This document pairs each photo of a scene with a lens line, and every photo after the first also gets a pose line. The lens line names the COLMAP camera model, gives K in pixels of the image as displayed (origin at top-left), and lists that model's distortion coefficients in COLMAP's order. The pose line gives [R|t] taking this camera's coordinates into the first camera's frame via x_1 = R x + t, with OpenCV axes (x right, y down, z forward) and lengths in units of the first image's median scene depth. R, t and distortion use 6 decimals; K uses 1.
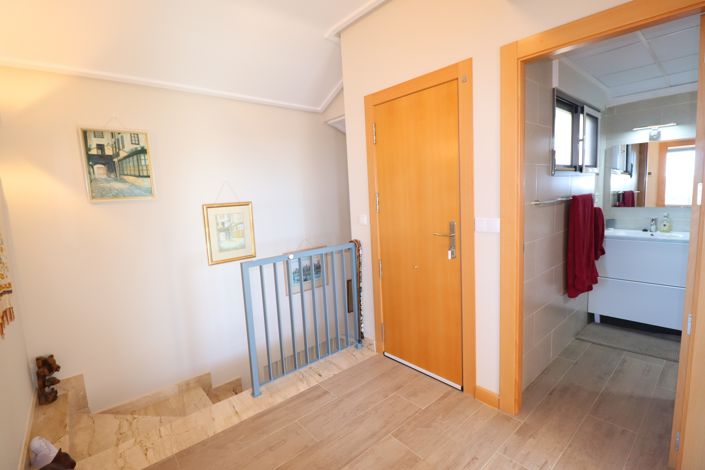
lens RADIAL K [[327.4, 0, 354.1], [0, 327.4, 232.4], [0, 0, 1]] dist [-0.020501, -0.001094]
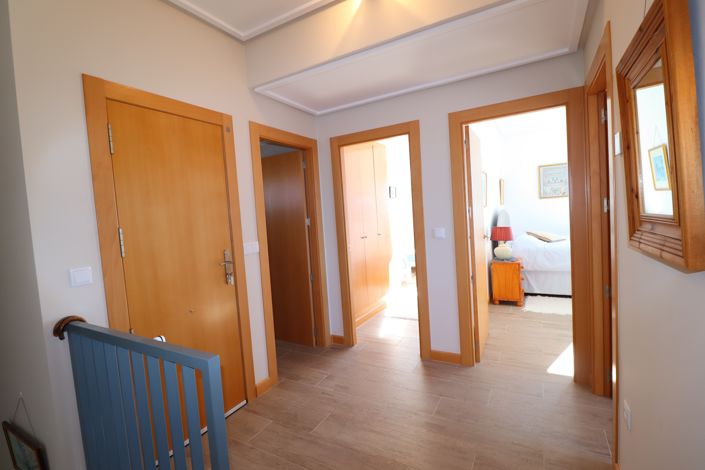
lens RADIAL K [[327.4, 0, 354.5], [0, 327.4, 233.5], [0, 0, 1]] dist [-0.020501, -0.001094]
pose [[-0.347303, 0.017587, 0.937588, -0.933206], [0.191340, 0.980119, 0.052492, -0.067066], [-0.918025, 0.197628, -0.343764, 1.045999]]
